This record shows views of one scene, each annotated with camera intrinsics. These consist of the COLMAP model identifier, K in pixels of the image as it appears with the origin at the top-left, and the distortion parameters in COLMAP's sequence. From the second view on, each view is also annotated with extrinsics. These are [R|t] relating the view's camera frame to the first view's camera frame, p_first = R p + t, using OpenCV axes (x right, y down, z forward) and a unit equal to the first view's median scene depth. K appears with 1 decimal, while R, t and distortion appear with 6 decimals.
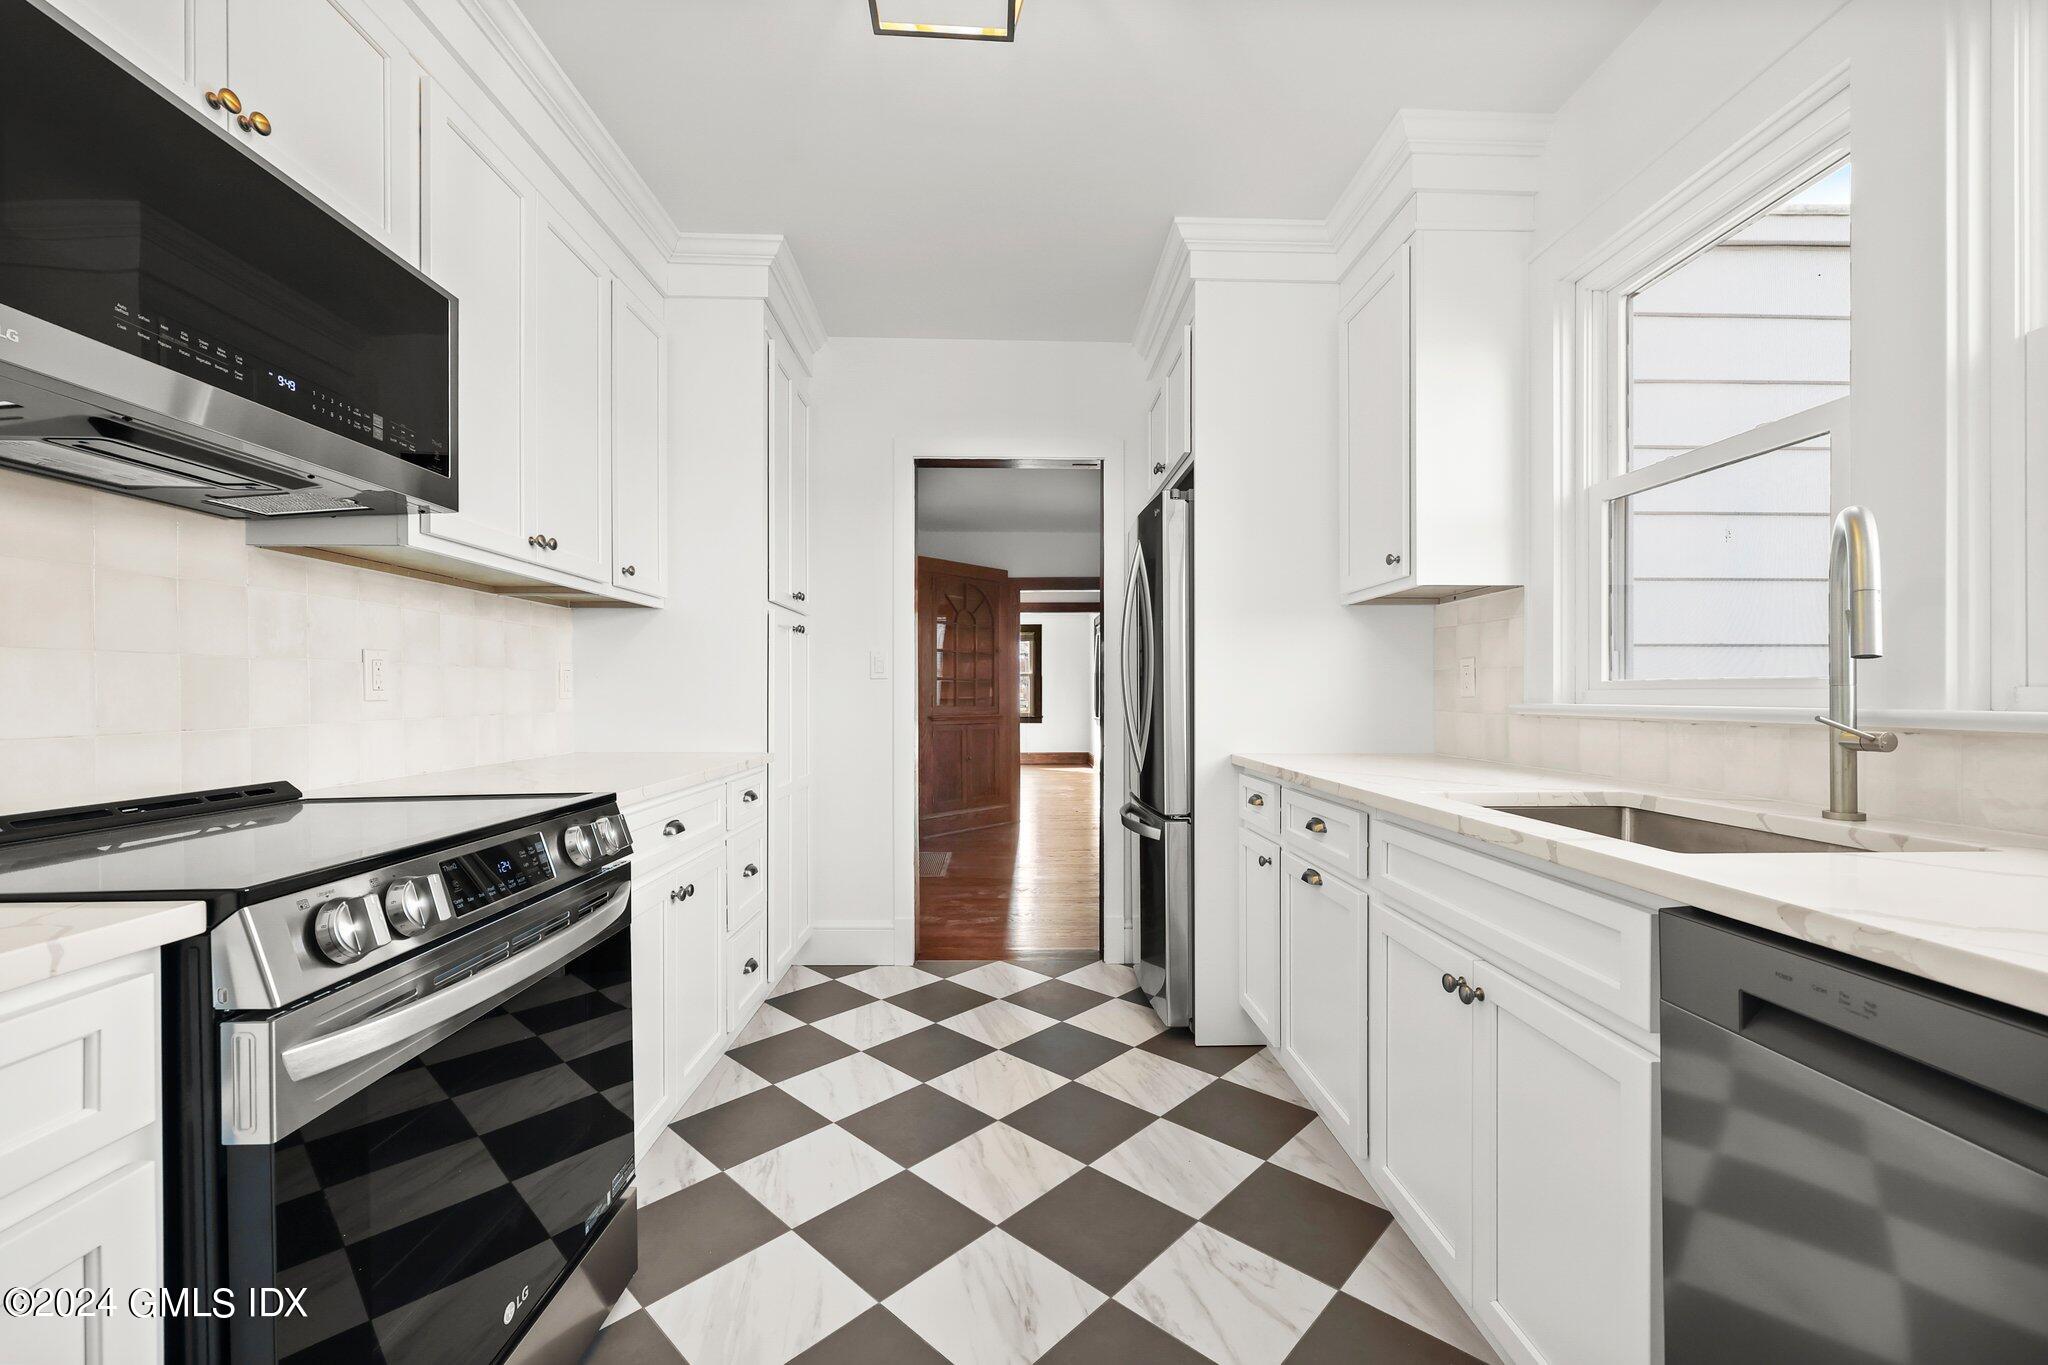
lens RADIAL K [[829.4, 0, 1030.7], [0, 829.4, 691.8], [0, 0, 1]] dist [-0.003184, 0.000093]
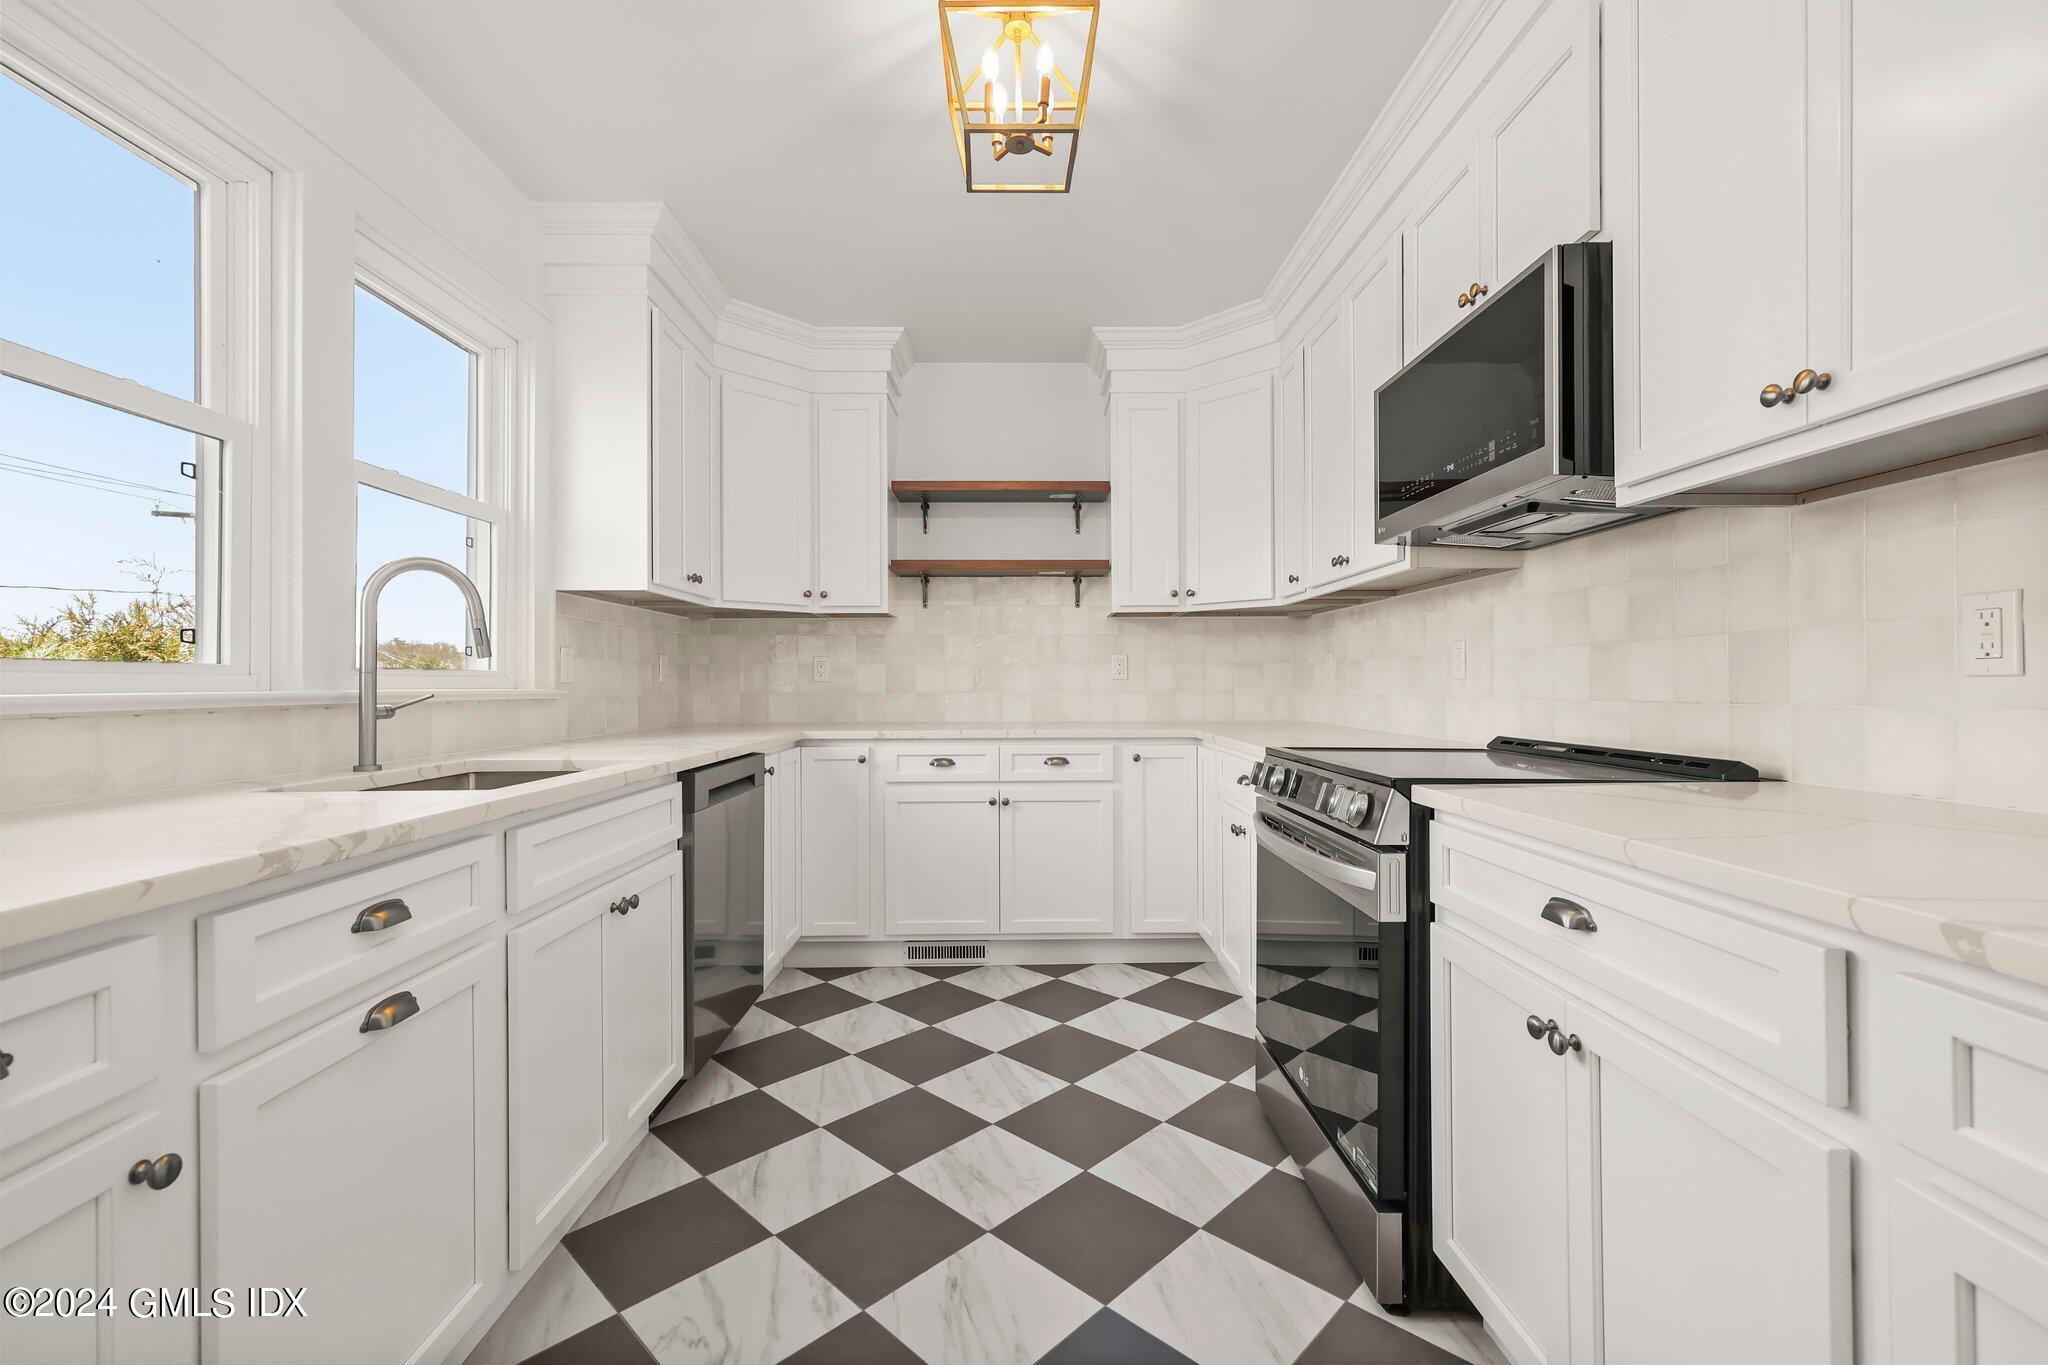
lens RADIAL K [[831.1, 0, 1024.0], [0, 831.1, 682.5], [0, 0, 1]] dist [-0.000811, 0.000003]
pose [[-0.999884, 0.004546, 0.014546, -0.070258], [0.004494, 0.999983, -0.003609, 0.010844], [-0.014562, -0.003544, -0.999888, 1.331541]]
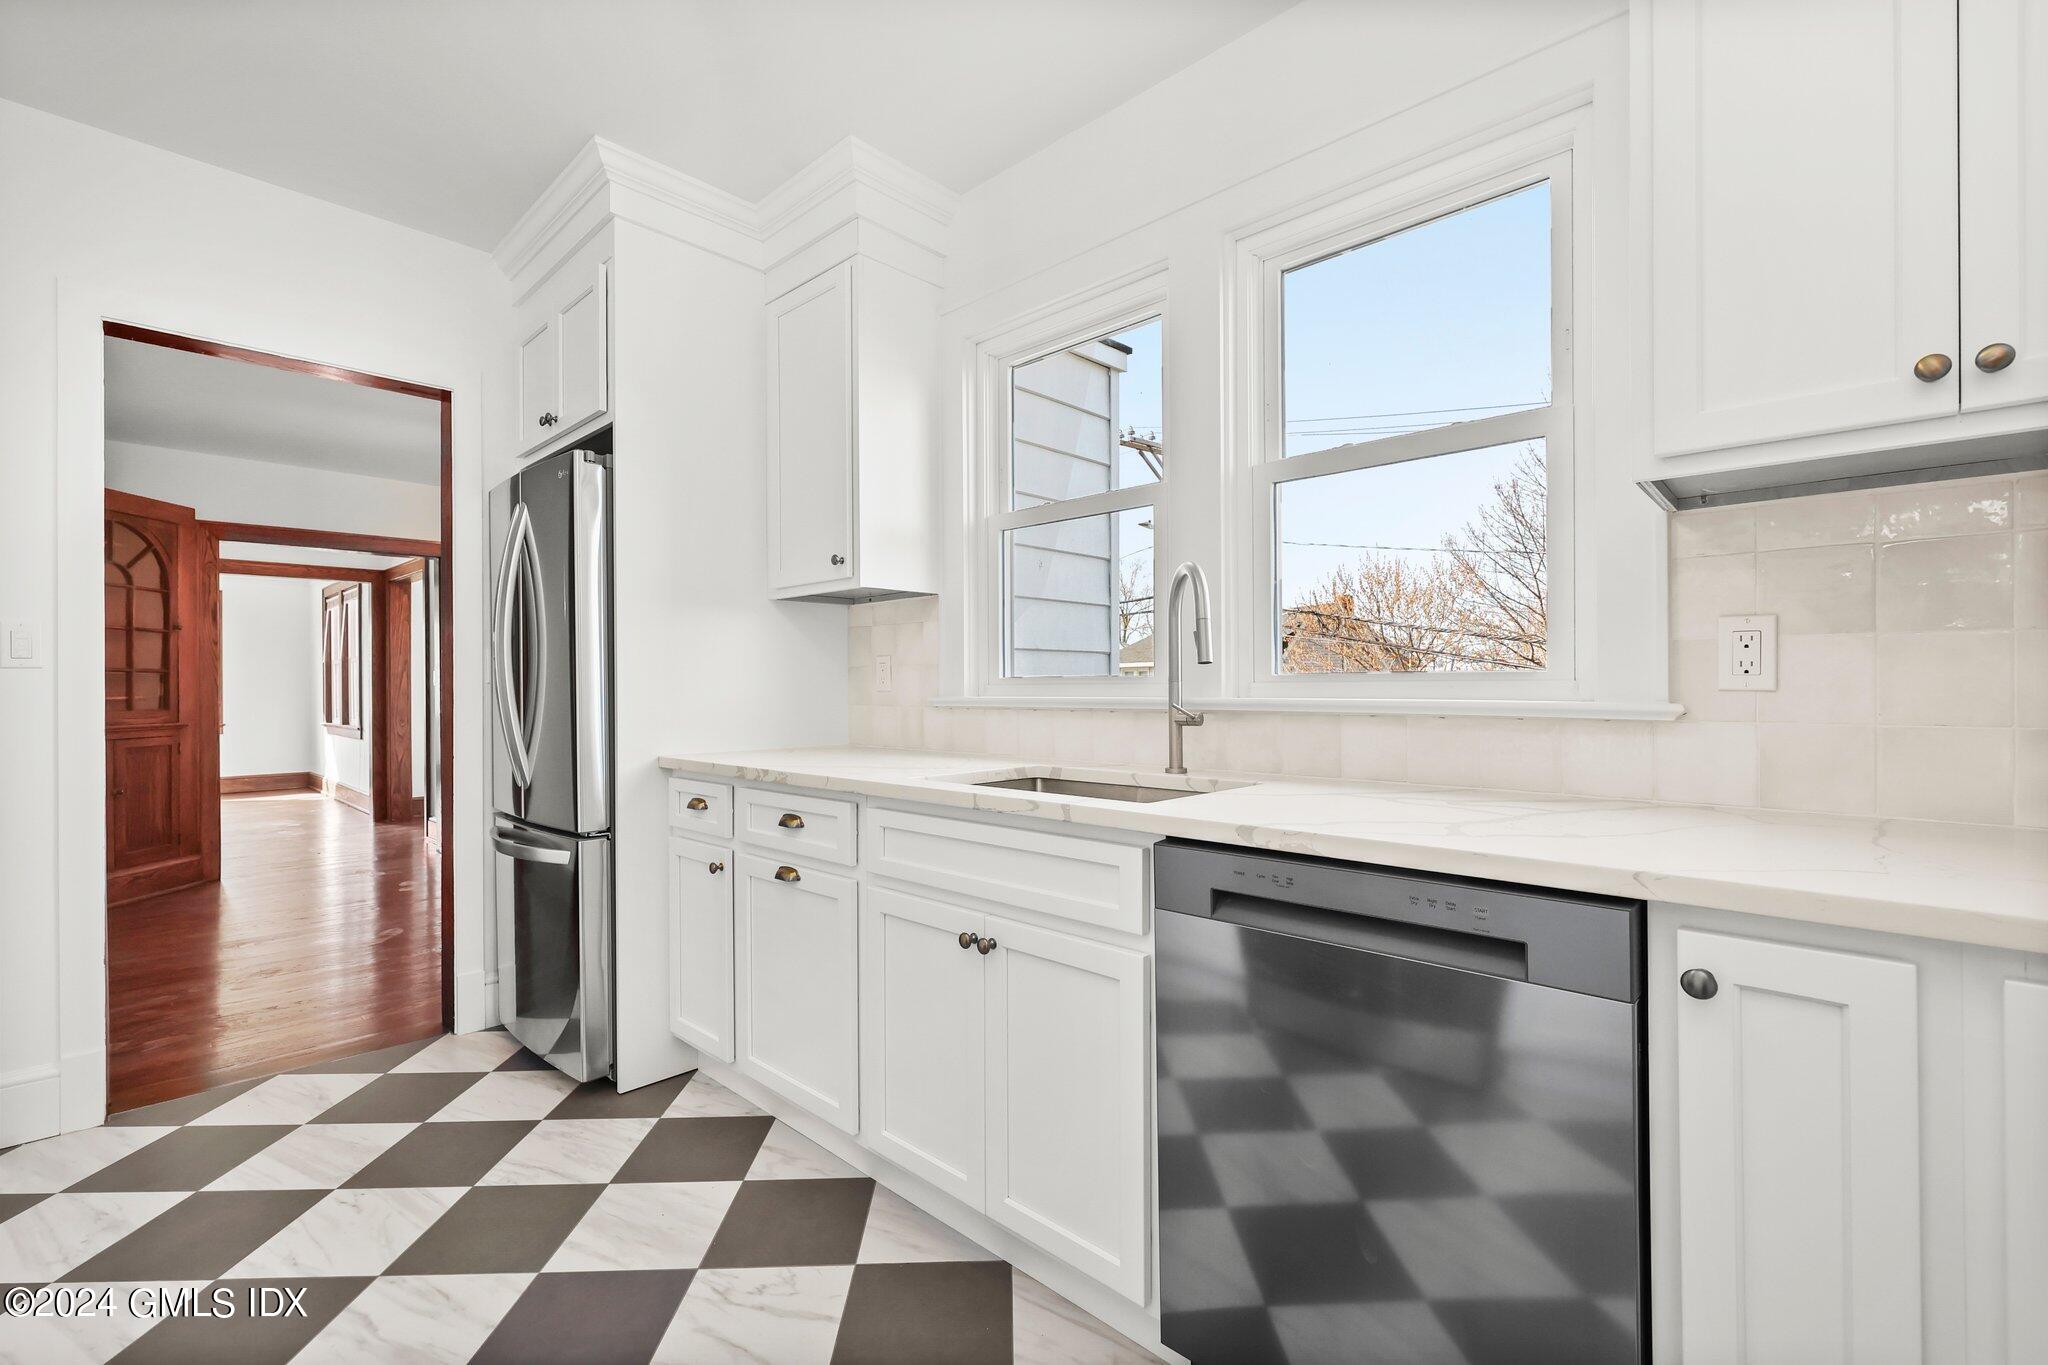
lens RADIAL K [[888.5, 0, 1024.0], [0, 888.5, 682.5], [0, 0, 1]] dist [0.000037, -0.000104]
pose [[0.707958, 0.000243, 0.706254, -0.181499], [0.003093, 0.999989, -0.003444, -0.000860], [-0.706247, 0.004623, 0.707950, 0.041157]]
